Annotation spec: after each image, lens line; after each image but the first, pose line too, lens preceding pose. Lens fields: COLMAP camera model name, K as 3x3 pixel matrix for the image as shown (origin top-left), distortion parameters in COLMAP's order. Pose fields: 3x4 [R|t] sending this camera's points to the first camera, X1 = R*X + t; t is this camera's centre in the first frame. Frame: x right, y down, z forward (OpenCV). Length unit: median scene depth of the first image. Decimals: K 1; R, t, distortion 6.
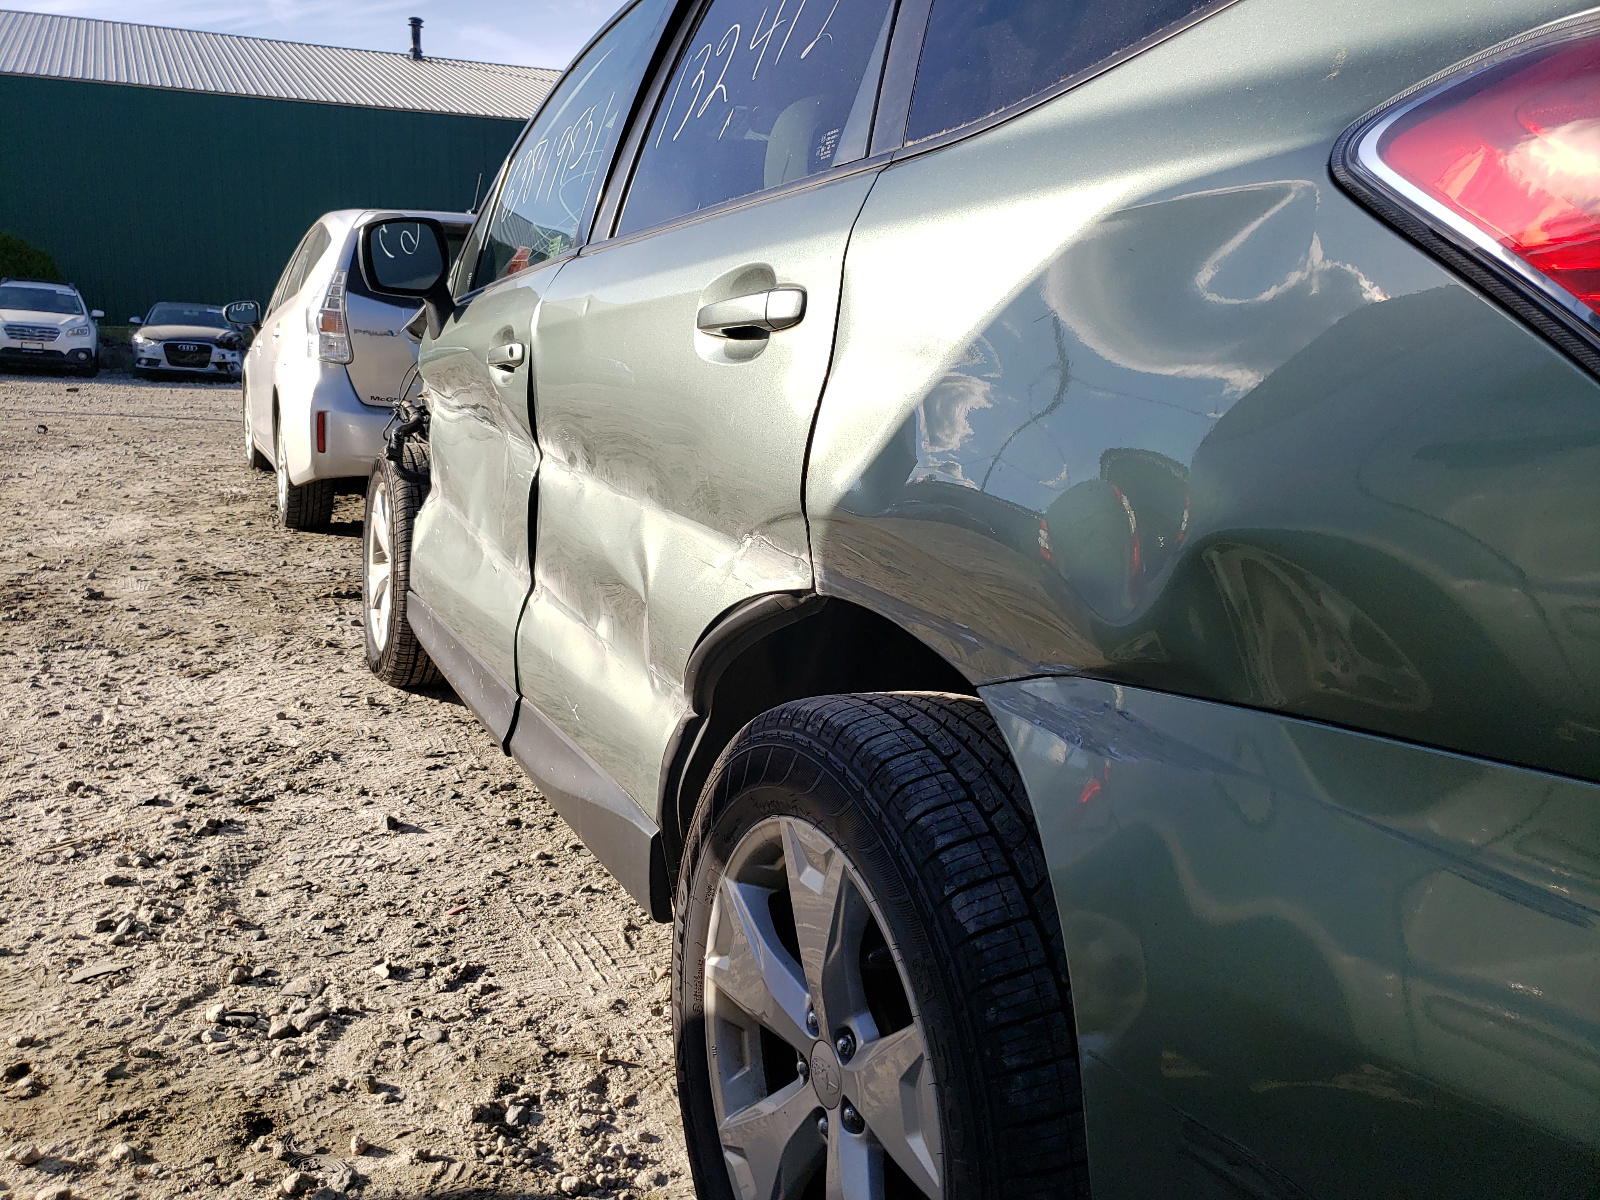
lens RADIAL K [[1198.9, 0, 809.4], [0, 1198.9, 597.0], [0, 0, 1]] dist [0.053199, -0.016350]
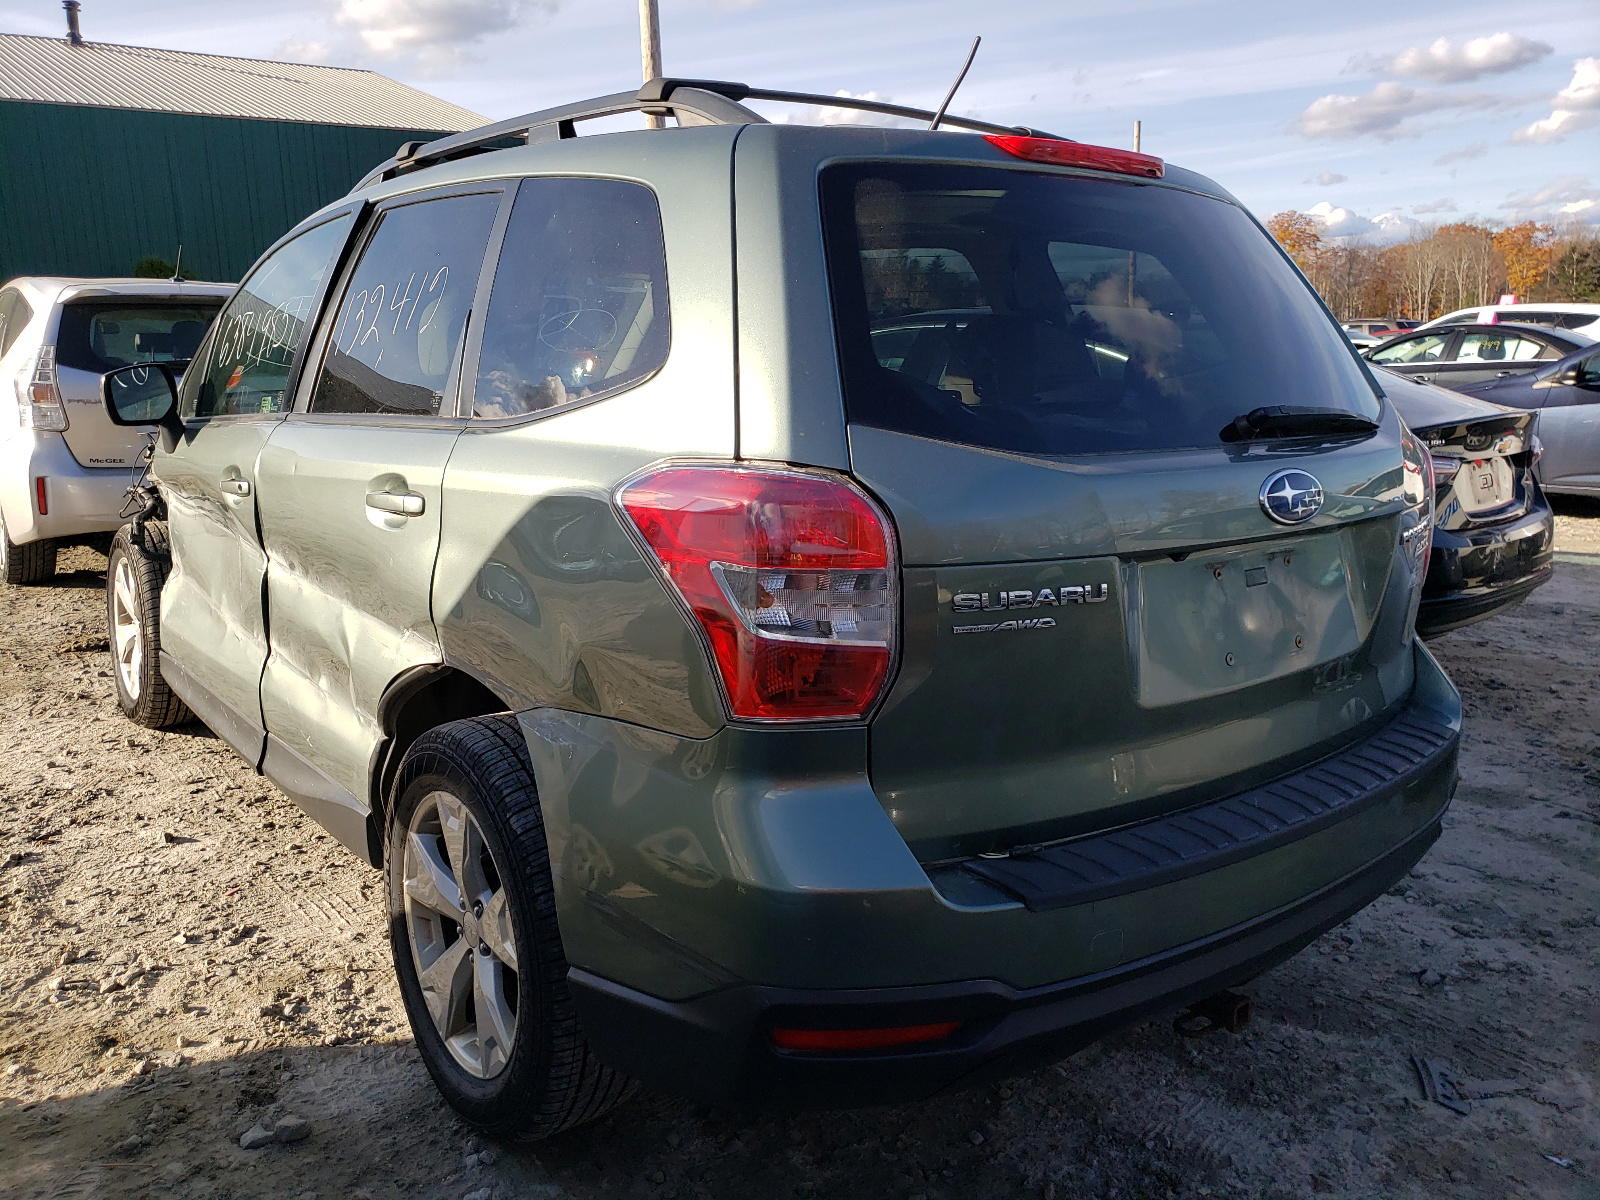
lens RADIAL K [[1198.9, 0, 780.3], [0, 1198.9, 555.3], [0, 0, 1]] dist [0.053199, -0.016350]
pose [[0.979767, -0.086934, 0.180277, 0.115049], [0.088247, 0.996098, 0.000738, -0.075421], [-0.179638, 0.015186, 0.983616, -0.530108]]
